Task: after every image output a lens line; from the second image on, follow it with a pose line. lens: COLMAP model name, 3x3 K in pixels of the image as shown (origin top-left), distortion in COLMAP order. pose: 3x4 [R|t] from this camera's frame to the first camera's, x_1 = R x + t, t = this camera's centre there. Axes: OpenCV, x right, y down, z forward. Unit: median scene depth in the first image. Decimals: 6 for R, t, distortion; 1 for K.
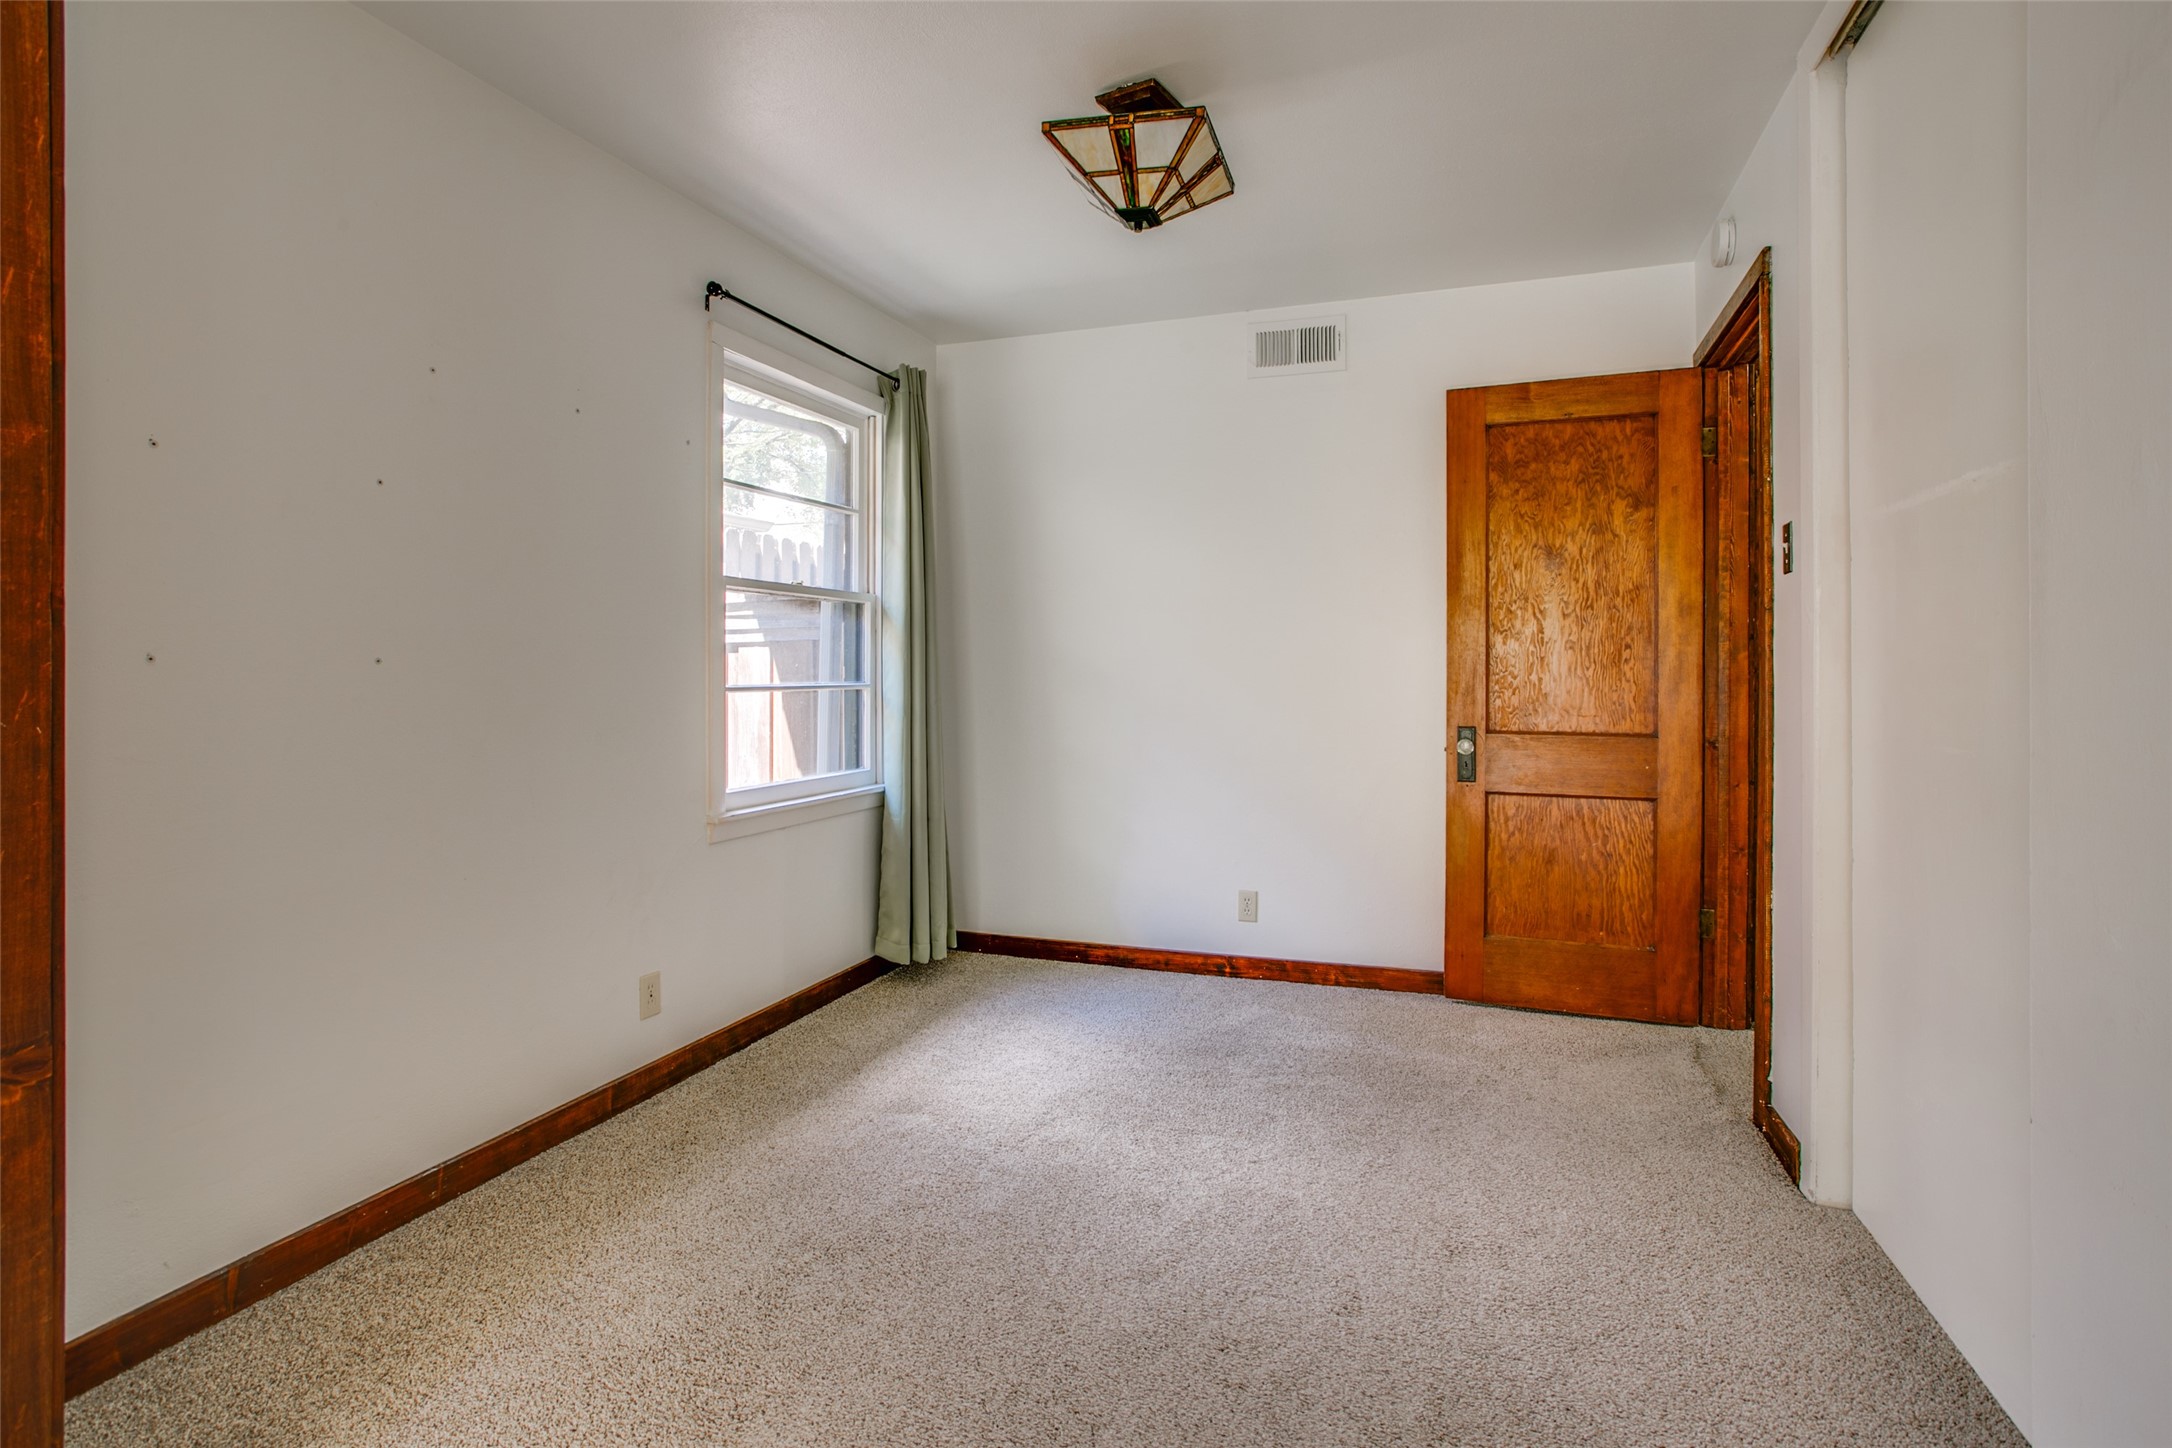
lens RADIAL K [[1081.1, 0, 1086.0], [0, 1081.1, 724.0], [0, 0, 1]] dist [-0.035403, 0.018570]
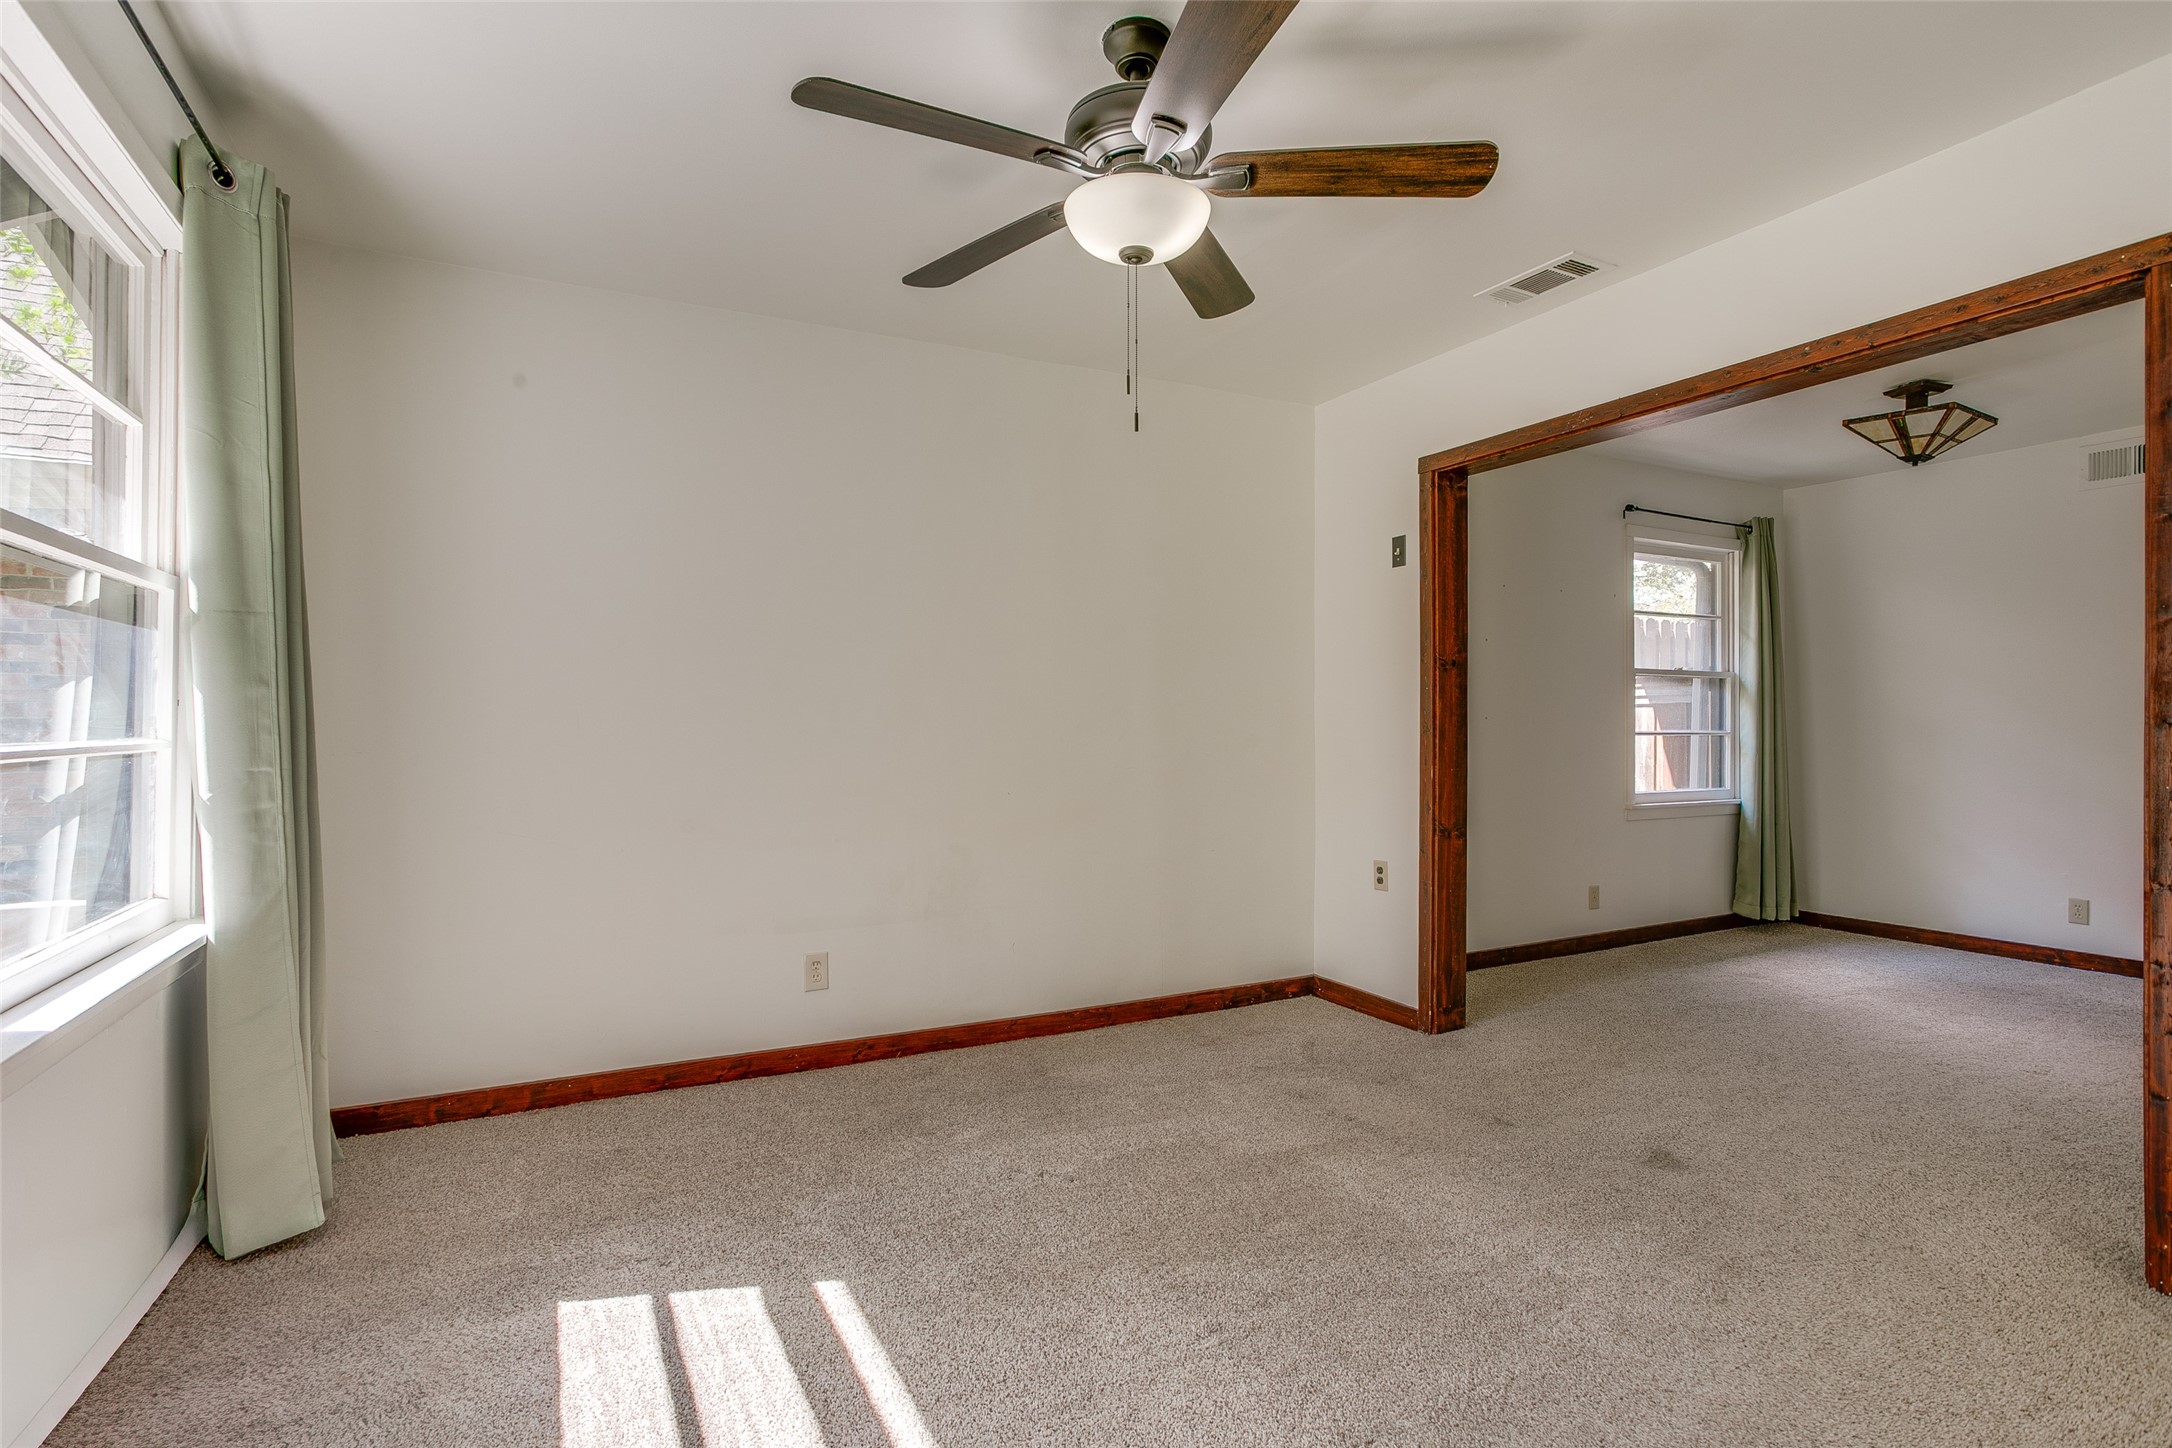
lens RADIAL K [[1032.1, 0, 1072.3], [0, 1032.1, 700.7], [0, 0, 1]] dist [-0.032142, 0.019249]
pose [[0.723632, -0.010802, -0.690101, 0.122310], [-0.037406, 0.997794, -0.054843, 0.032493], [0.689171, 0.065500, 0.721632, -0.676959]]
